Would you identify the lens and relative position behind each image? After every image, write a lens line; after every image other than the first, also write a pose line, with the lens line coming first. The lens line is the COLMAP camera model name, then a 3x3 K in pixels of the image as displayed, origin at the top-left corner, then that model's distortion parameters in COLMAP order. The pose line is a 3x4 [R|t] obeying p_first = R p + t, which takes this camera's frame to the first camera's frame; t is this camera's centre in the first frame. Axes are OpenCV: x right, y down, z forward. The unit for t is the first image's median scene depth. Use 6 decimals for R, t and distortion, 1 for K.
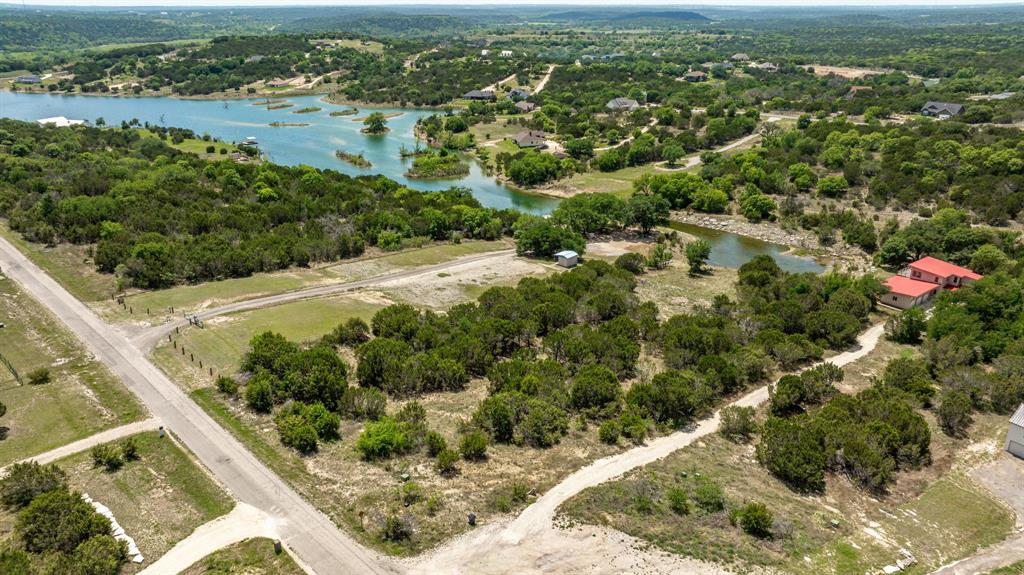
lens RADIAL K [[721.2, 0, 515.4], [0, 721.2, 284.7], [0, 0, 1]] dist [-0.048389, 0.055421]
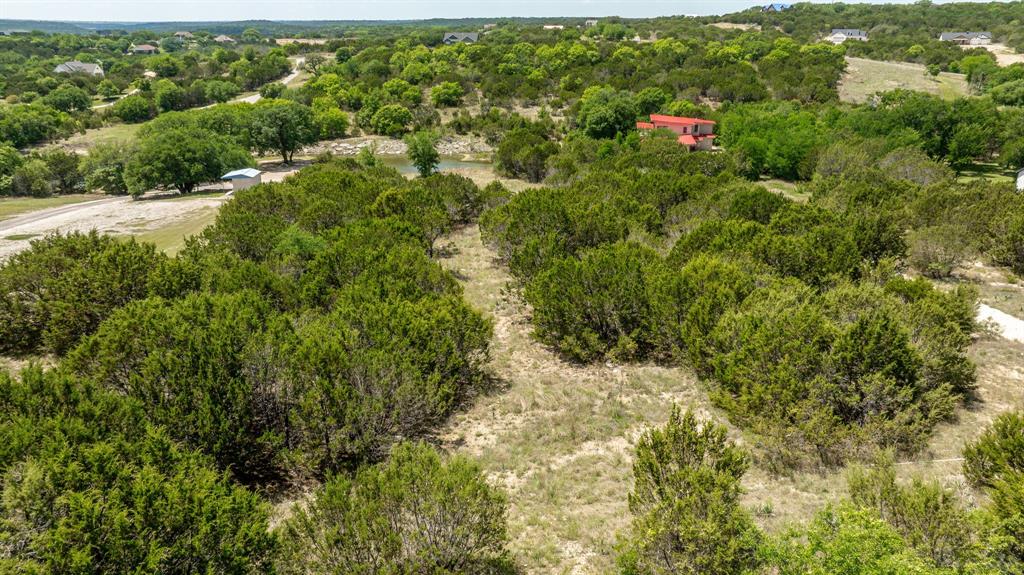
lens RADIAL K [[721.2, 0, 515.4], [0, 721.2, 284.7], [0, 0, 1]] dist [-0.048389, 0.055421]
pose [[0.714615, -0.238800, 0.657496, -0.139043], [0.253845, 0.964382, 0.074363, 0.045512], [-0.651835, 0.113761, 0.749780, 0.399810]]
